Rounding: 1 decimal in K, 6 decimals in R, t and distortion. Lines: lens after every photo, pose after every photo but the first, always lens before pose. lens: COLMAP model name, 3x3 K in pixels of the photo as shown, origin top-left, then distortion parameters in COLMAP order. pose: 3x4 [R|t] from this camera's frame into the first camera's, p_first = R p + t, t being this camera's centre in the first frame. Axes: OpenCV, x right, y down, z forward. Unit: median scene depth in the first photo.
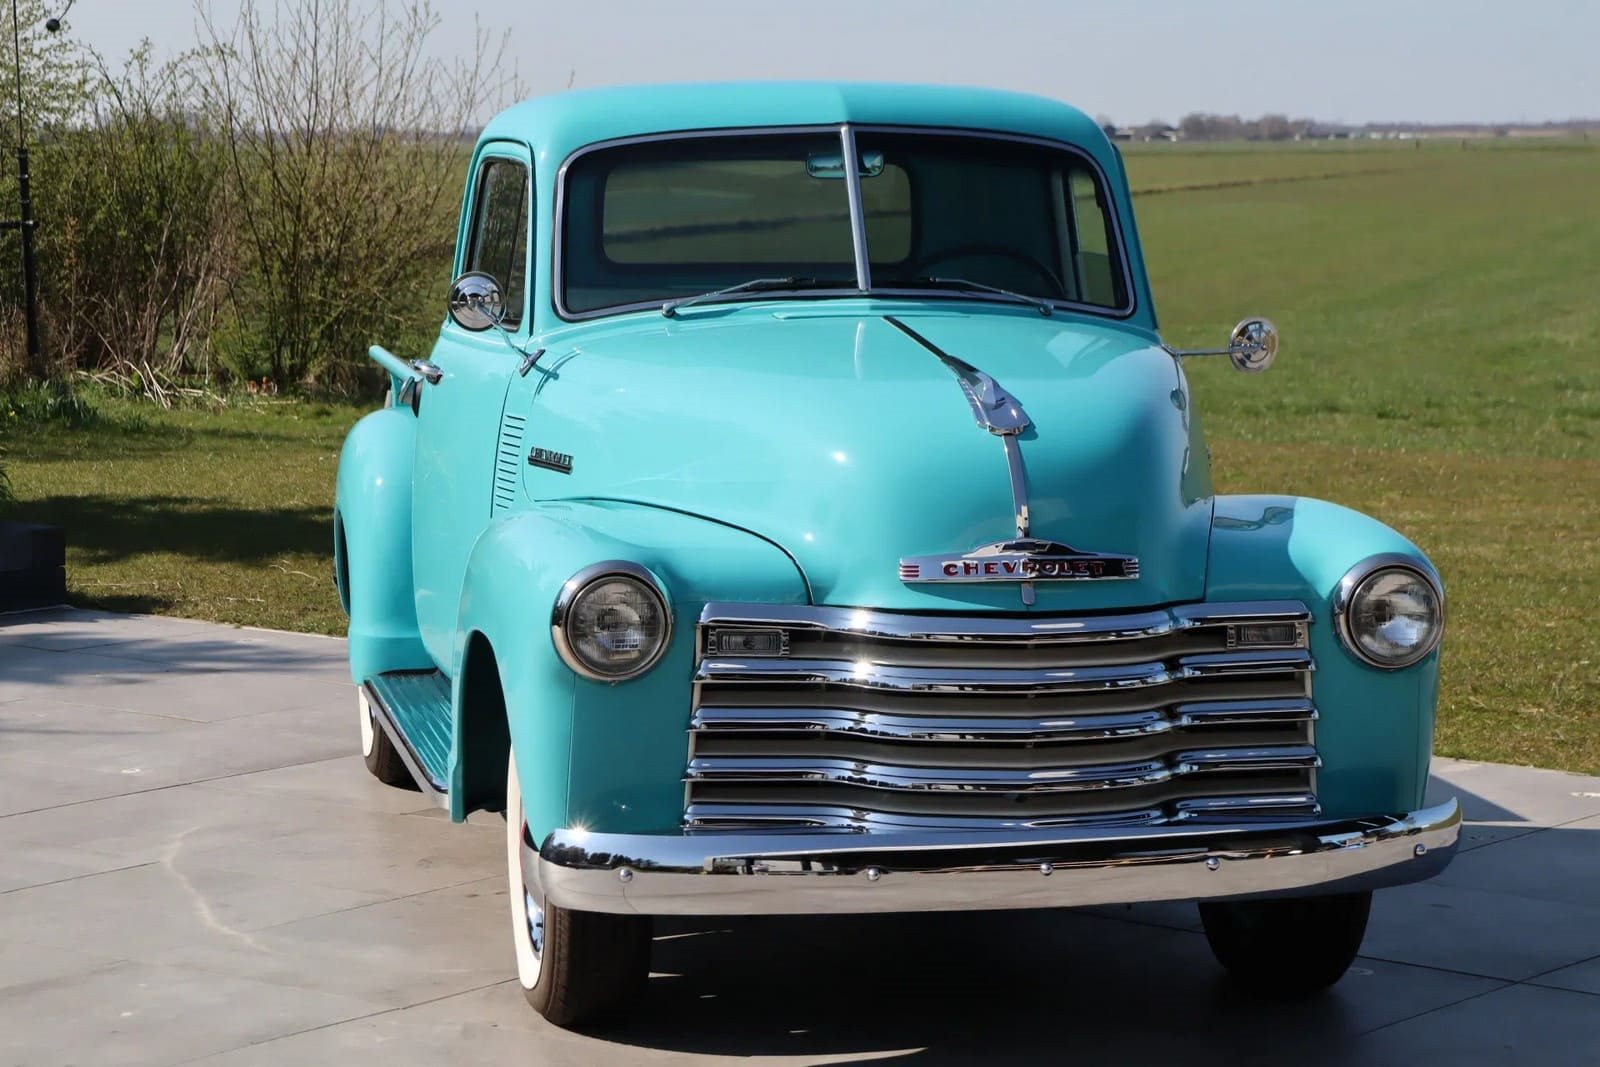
lens RADIAL K [[4396.4, 0, 800.0], [0, 4396.4, 533.5], [0, 0, 1]] dist [0.014525, 0.169628]
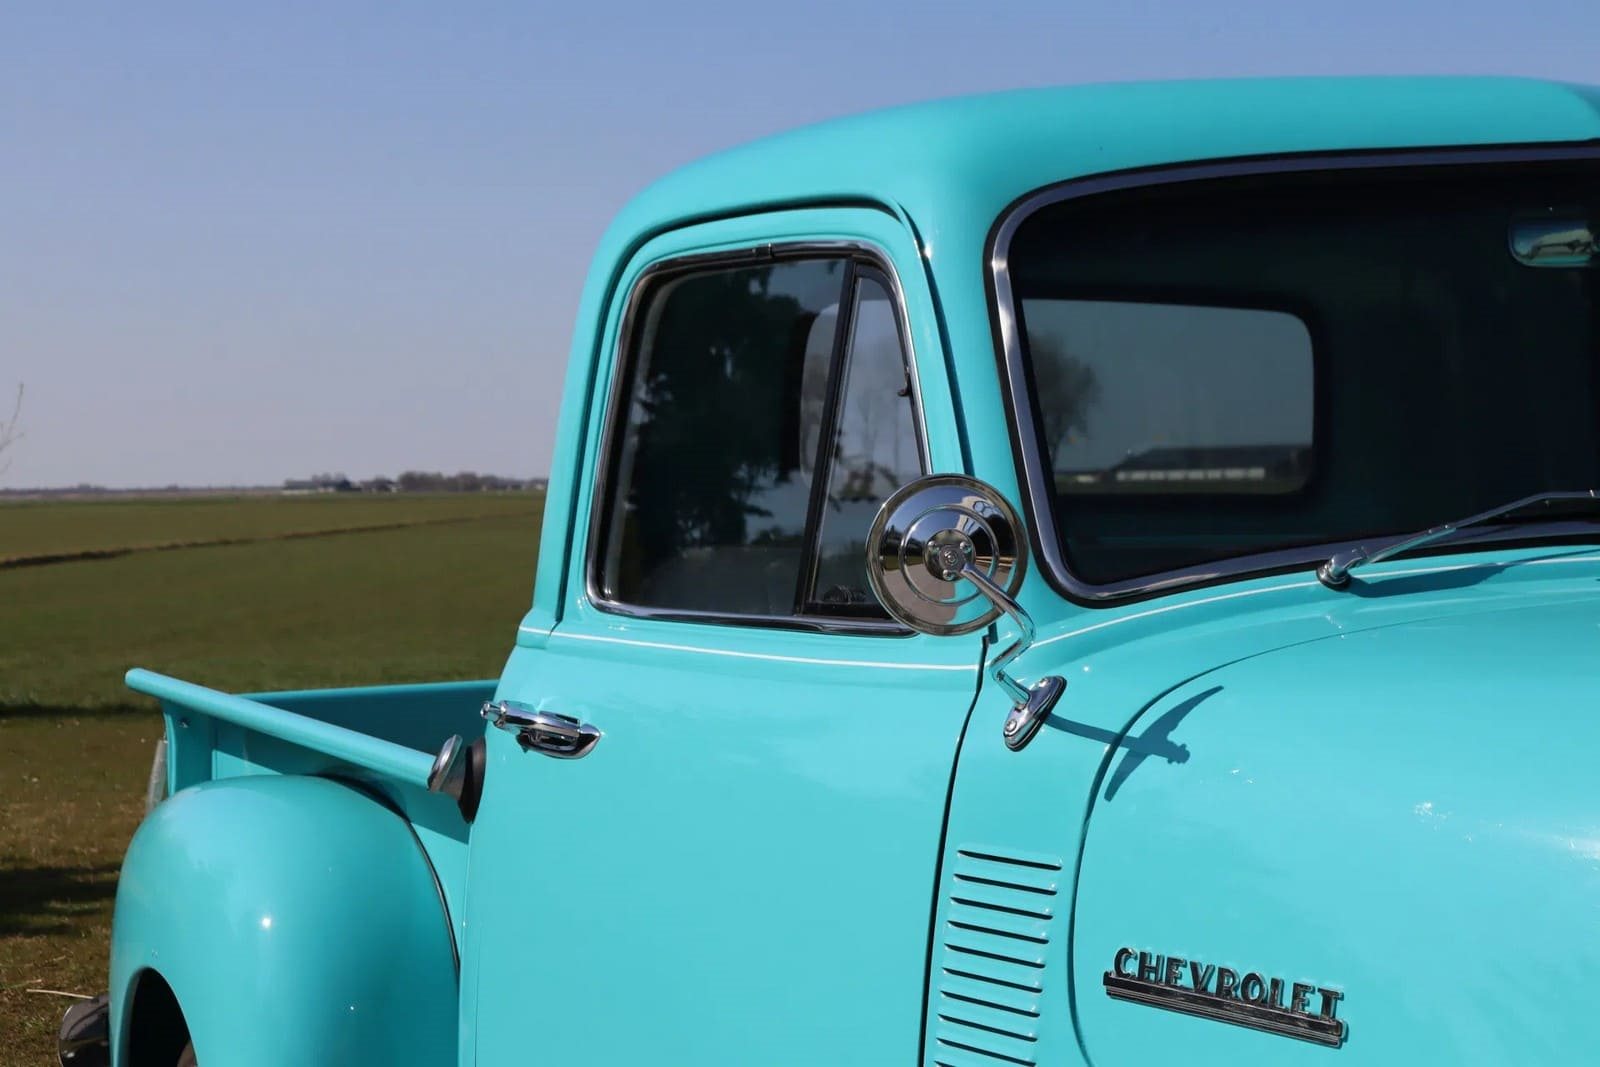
lens RADIAL K [[2880.1, 0, 800.0], [0, 2880.1, 533.5], [0, 0, 1]] dist [0.145327, -0.044237]
pose [[0.967006, -0.012920, 0.254425, -0.132019], [0.033105, 0.996618, -0.075212, -0.032953], [-0.252593, 0.081154, 0.964163, 0.692571]]
